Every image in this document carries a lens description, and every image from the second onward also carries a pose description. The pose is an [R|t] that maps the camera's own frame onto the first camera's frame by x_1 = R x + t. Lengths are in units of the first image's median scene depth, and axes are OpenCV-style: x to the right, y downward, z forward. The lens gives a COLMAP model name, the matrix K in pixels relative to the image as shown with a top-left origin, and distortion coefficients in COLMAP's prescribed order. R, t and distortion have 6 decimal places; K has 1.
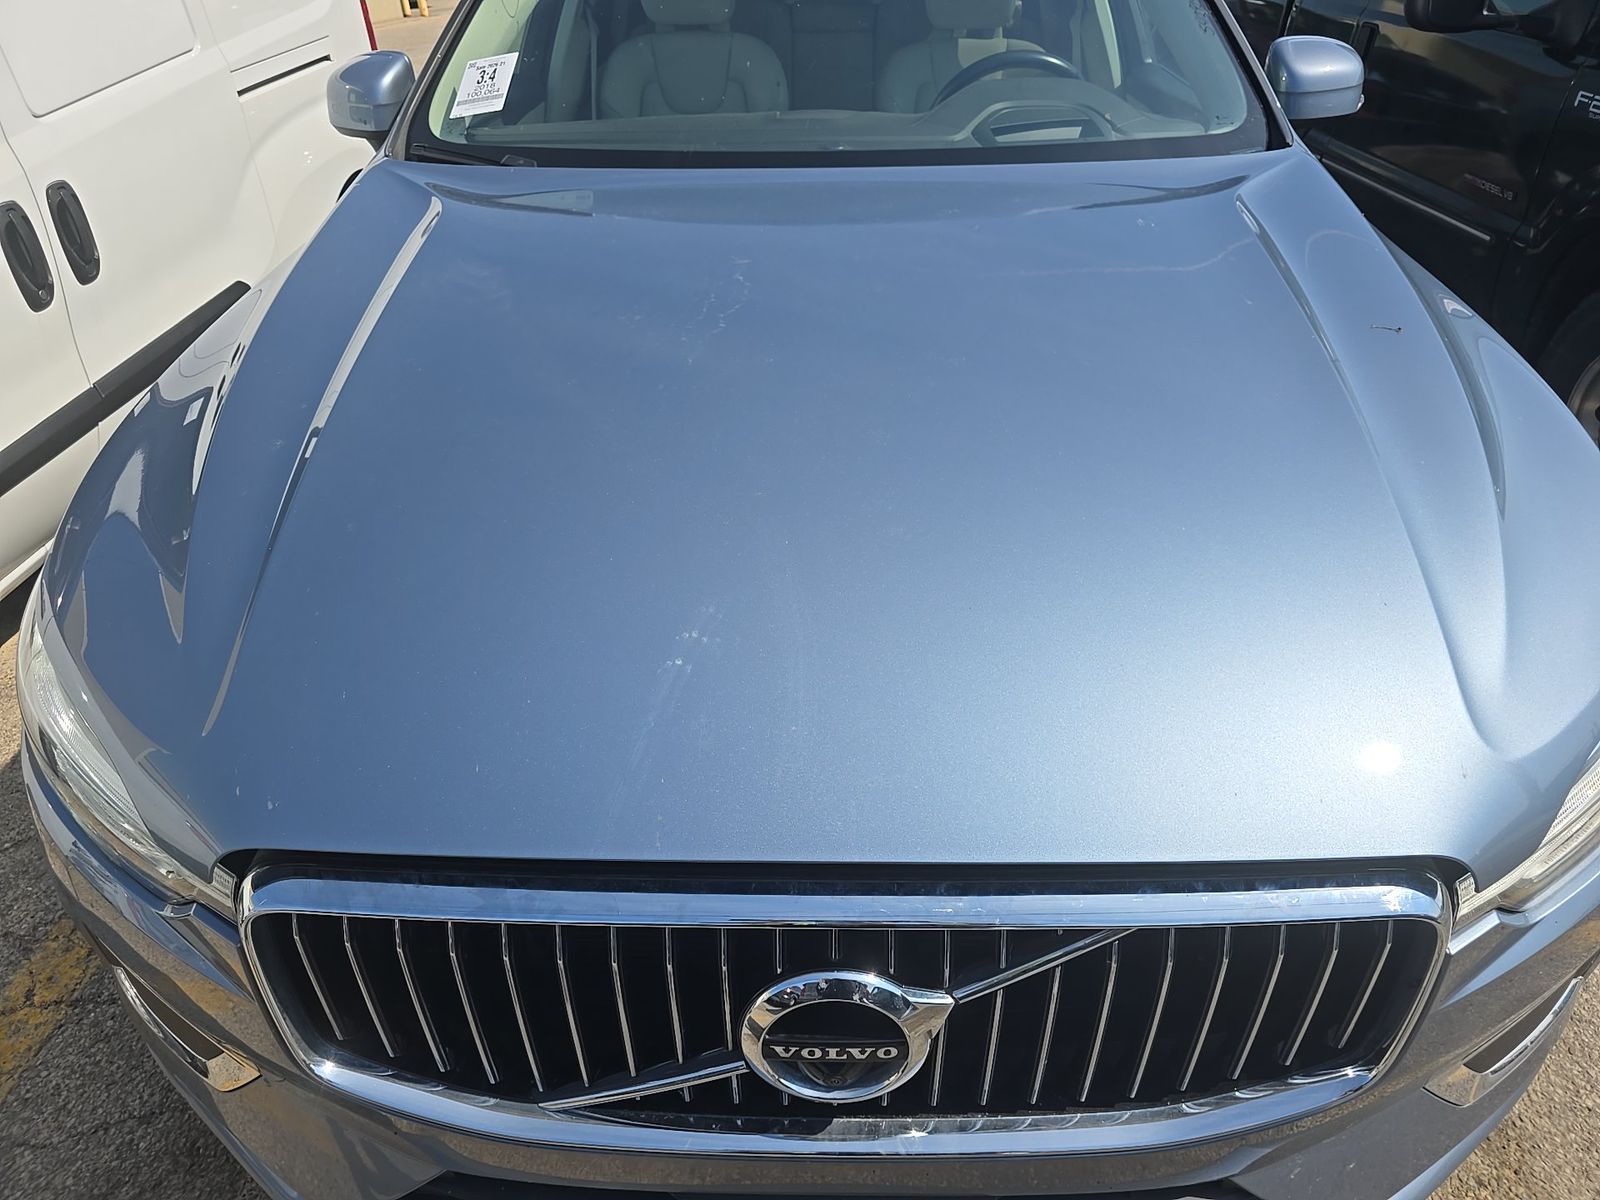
lens RADIAL K [[1158.2, 0, 806.5], [0, 1158.2, 506.2], [0, 0, 1]] dist [0.010404, -0.009188]
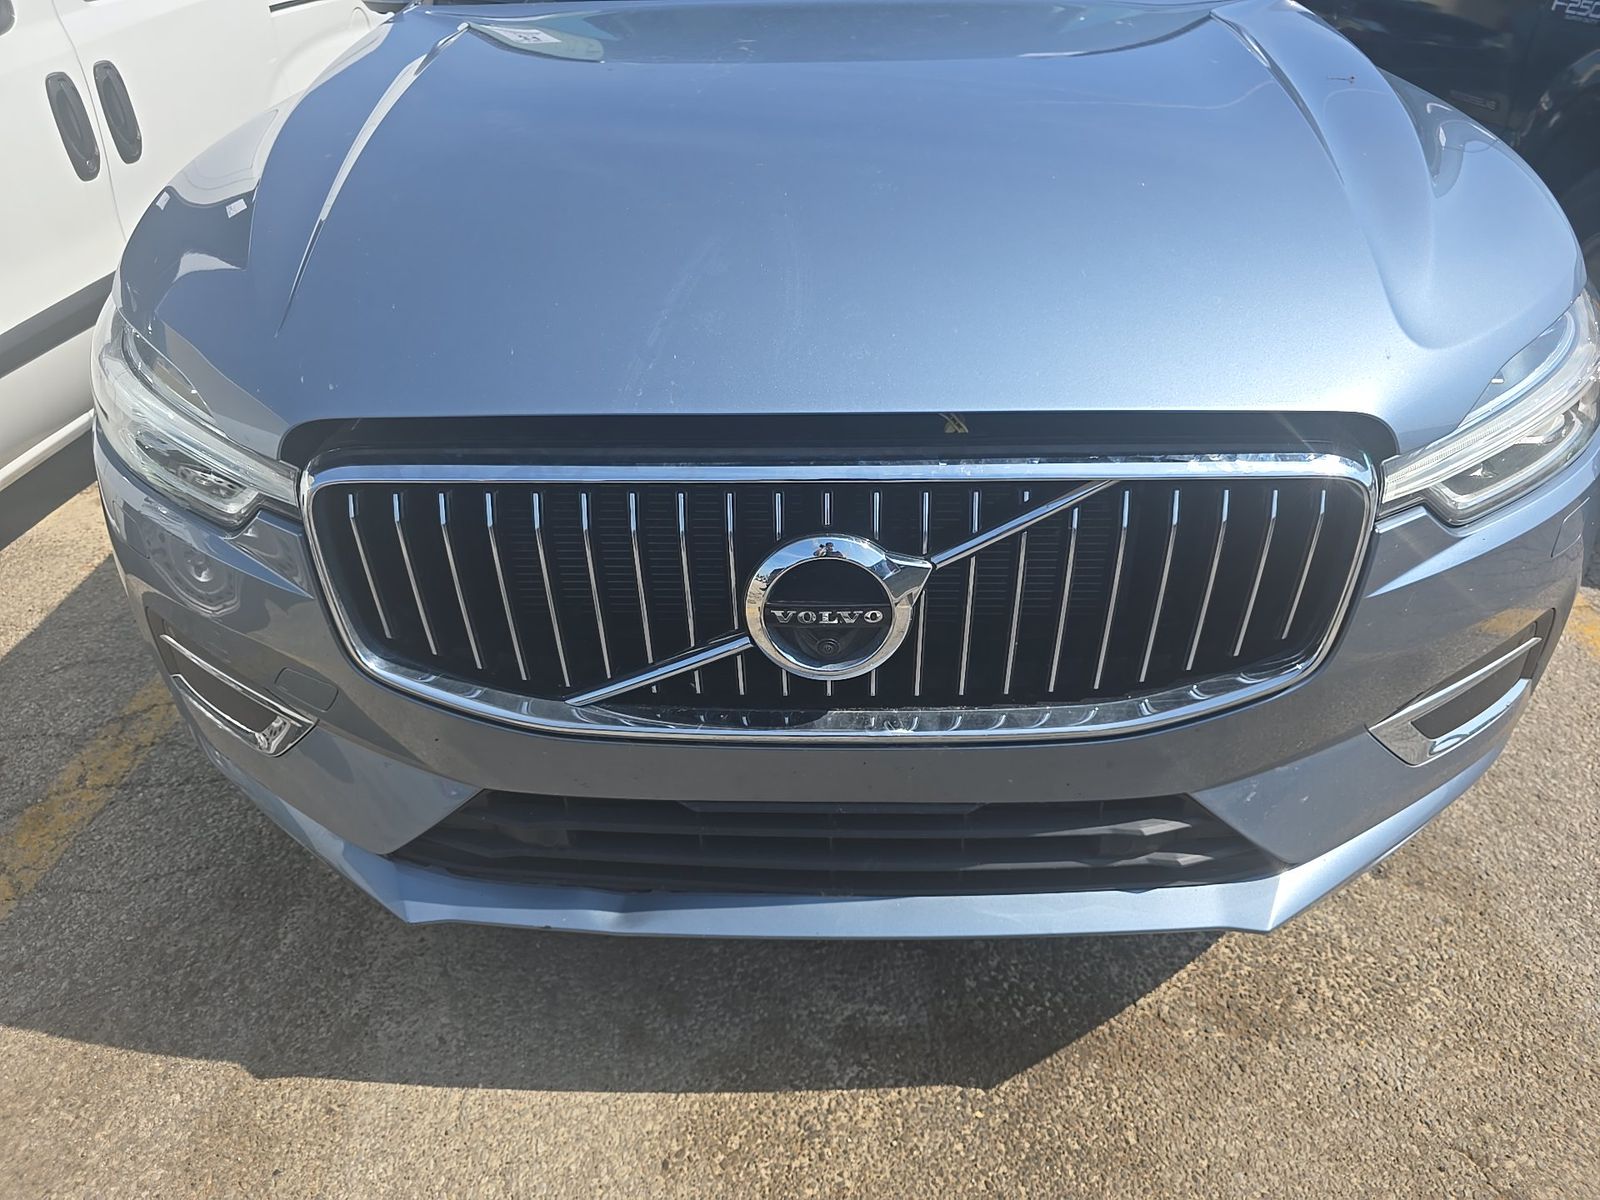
lens RADIAL K [[1175.8, 0, 800.0], [0, 1175.8, 600.0], [0, 0, 1]] dist [0.053958, -0.051503]
pose [[0.999876, -0.004200, -0.015150, 0.013879], [0.003961, 0.999867, -0.015805, 0.439557], [0.015215, 0.015743, 0.999760, -0.139586]]
